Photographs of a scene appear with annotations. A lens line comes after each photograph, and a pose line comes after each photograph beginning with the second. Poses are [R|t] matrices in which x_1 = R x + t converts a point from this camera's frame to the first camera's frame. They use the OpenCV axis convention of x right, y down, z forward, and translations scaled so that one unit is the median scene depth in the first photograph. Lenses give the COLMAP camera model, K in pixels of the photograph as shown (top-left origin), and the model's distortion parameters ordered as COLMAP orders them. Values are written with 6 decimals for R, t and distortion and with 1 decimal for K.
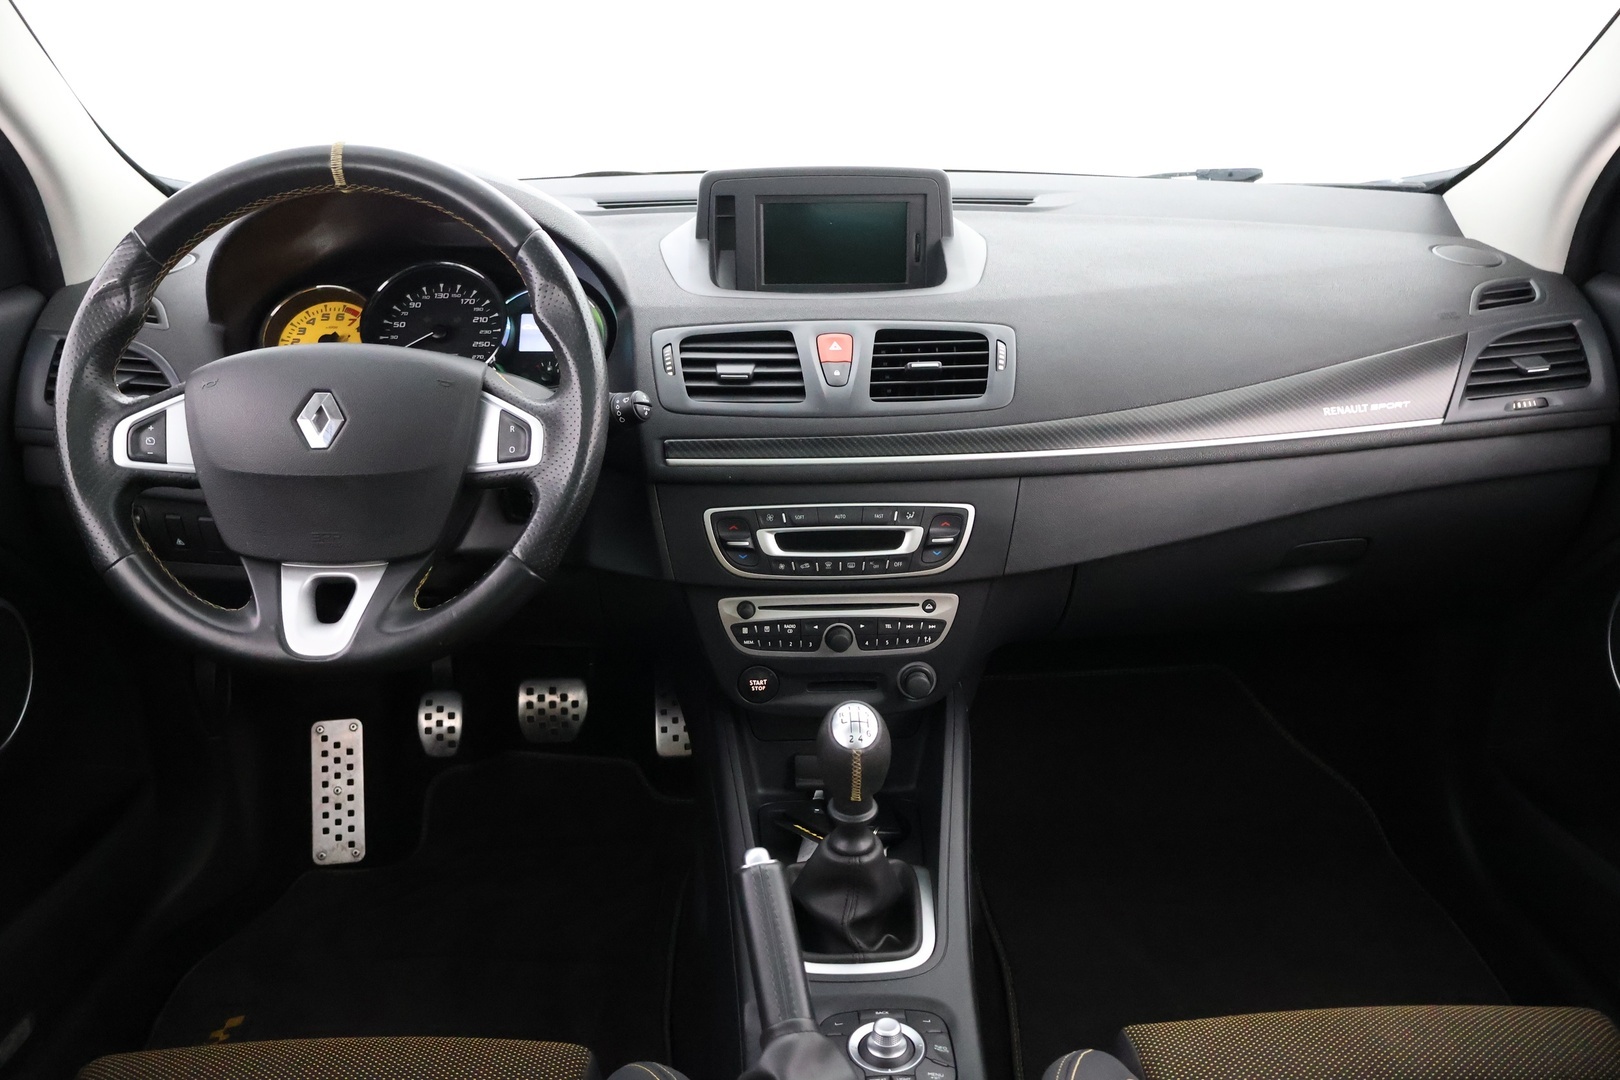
lens RADIAL K [[1353.2, 0, 822.2], [0, 1353.2, 534.7], [0, 0, 1]] dist [-0.009567, 0.004022]
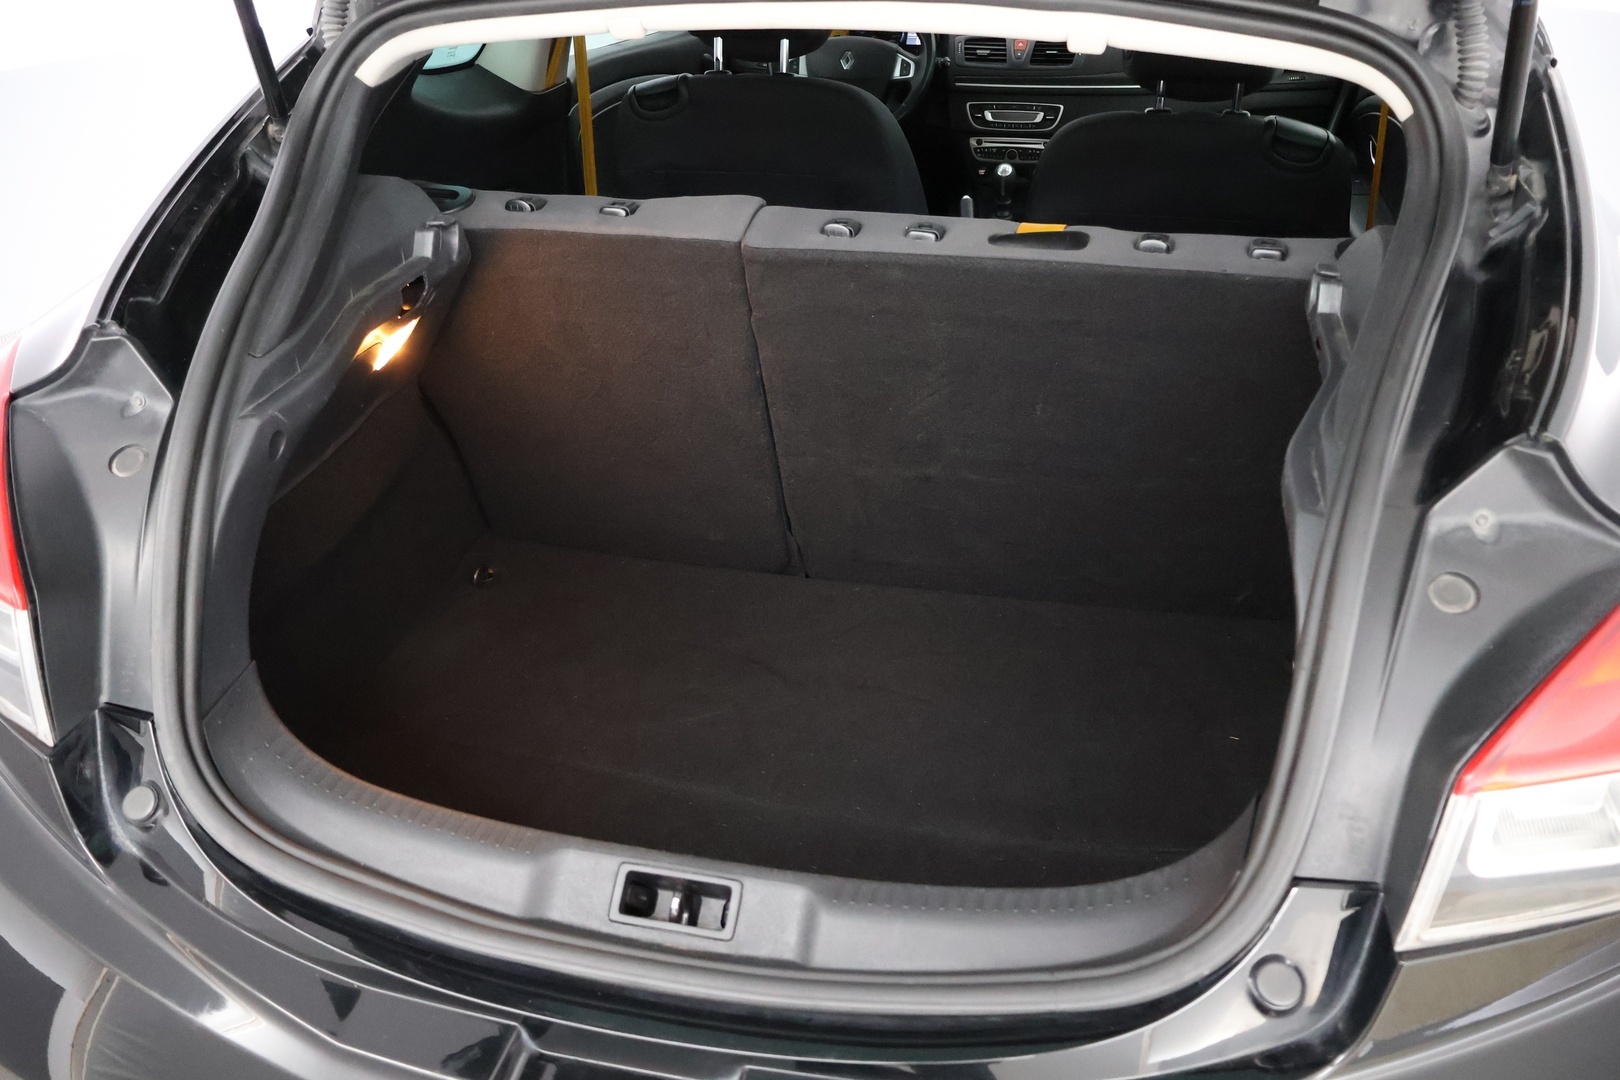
lens RADIAL K [[1351.5, 0, 810.0], [0, 1351.5, 540.0], [0, 0, 1]] dist [-0.009123, 0.002246]
pose [[0.962983, 0.117707, -0.242503, 0.378278], [-0.073374, 0.980115, 0.184365, 0.370508], [0.259382, -0.159747, 0.952471, -1.869953]]
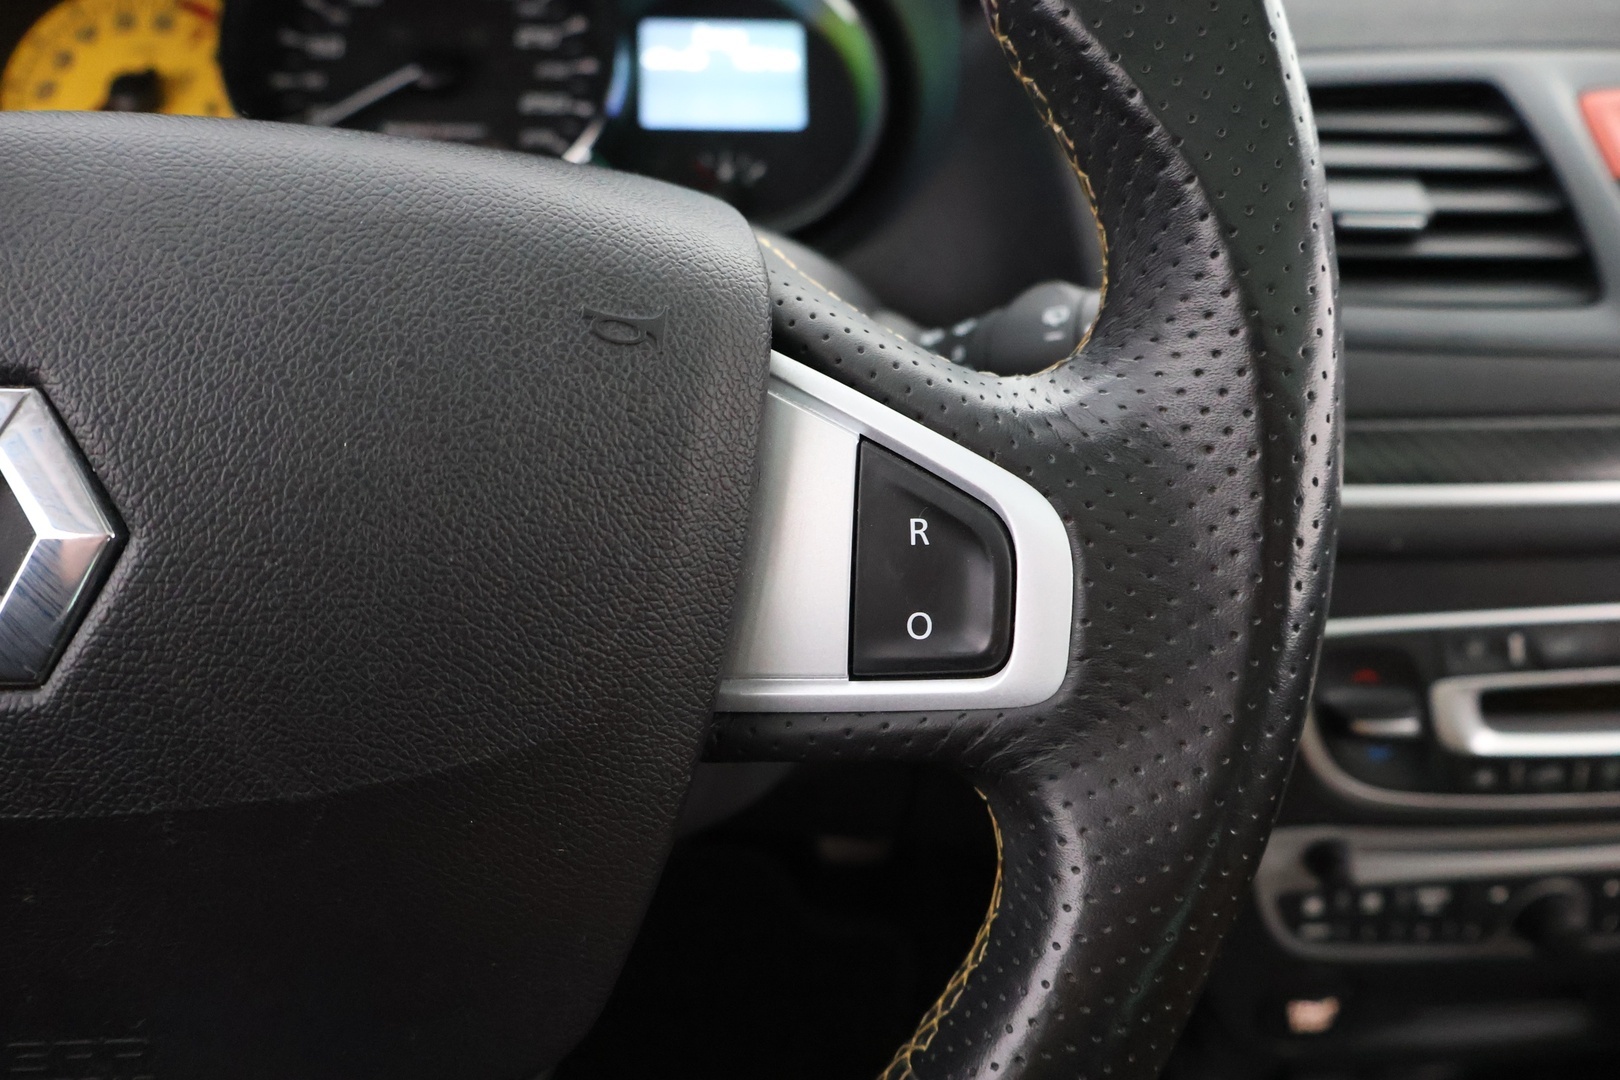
lens RADIAL K [[1284.0, 0, 854.6], [0, 1284.0, 535.4], [0, 0, 1]] dist [-0.007297, -0.007098]
pose [[0.997503, -0.003612, 0.070526, -0.209463], [-0.008903, 0.984293, 0.176321, -0.093275], [-0.070055, -0.176508, 0.981803, 0.673743]]
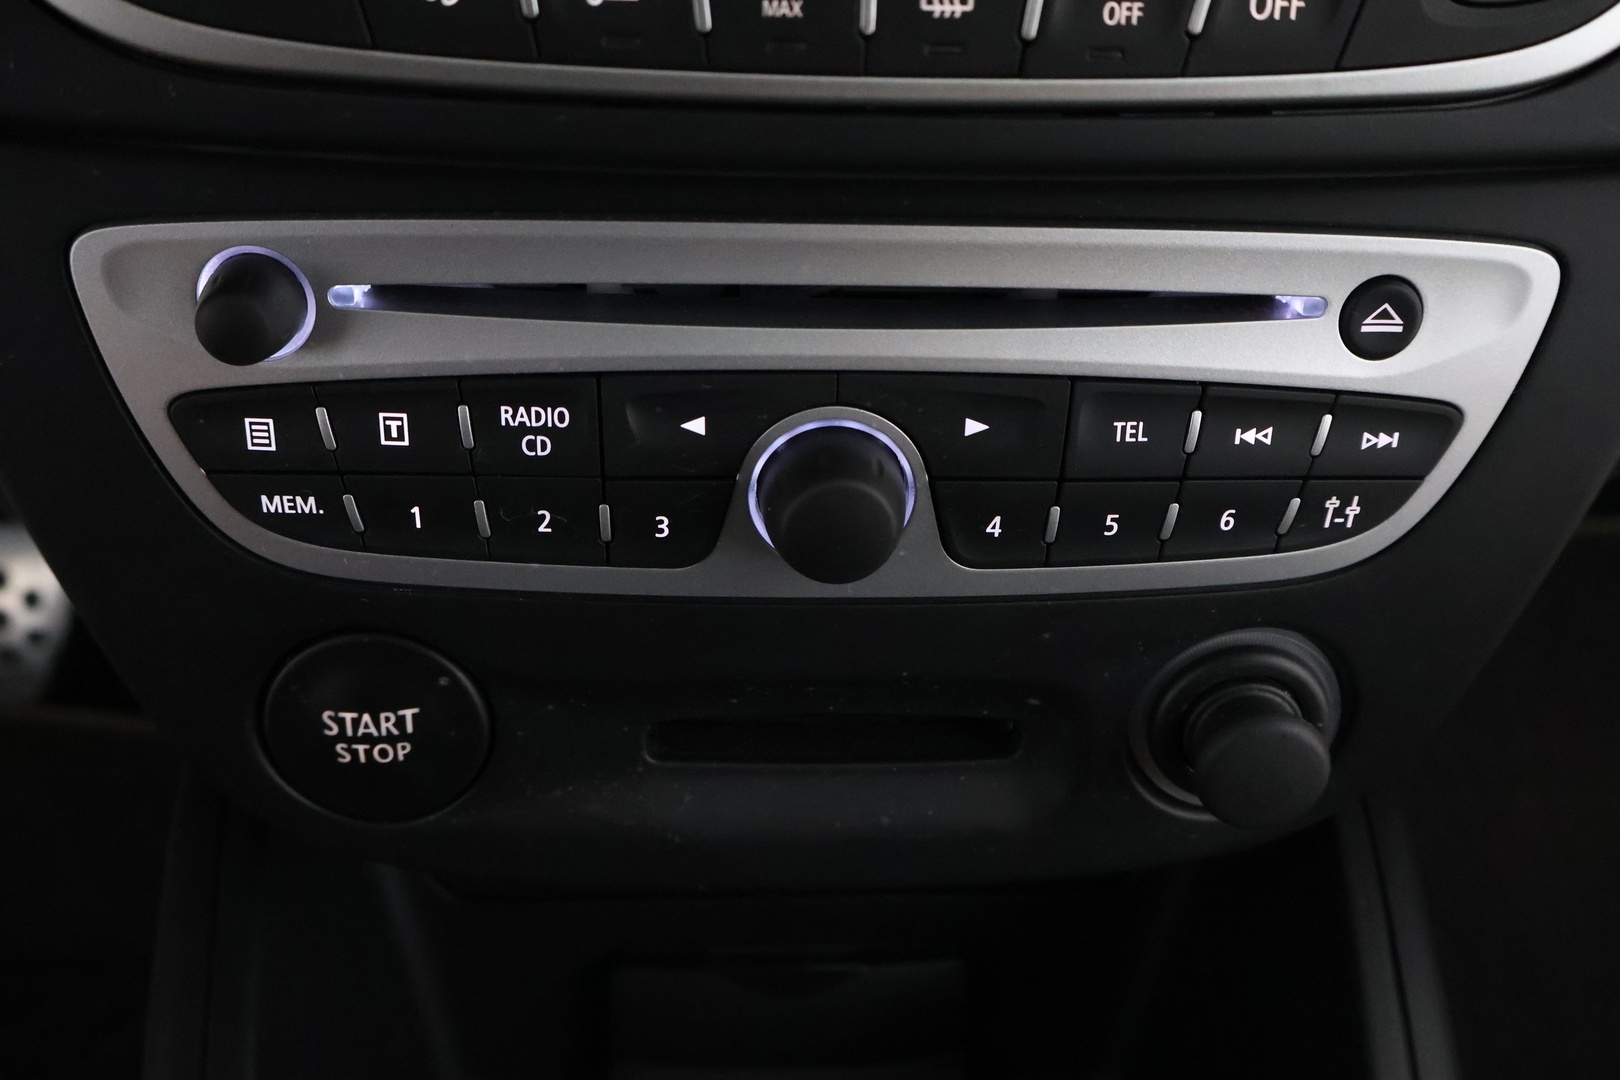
lens RADIAL K [[1601.8, 0, 812.4], [0, 1601.8, 543.9], [0, 0, 1]] dist [0.001928, 0.001455]
pose [[0.999065, 0.025035, 0.035250, 0.003027], [-0.030603, 0.985397, 0.167502, 0.049382], [-0.030541, -0.168425, 0.985241, 0.804196]]
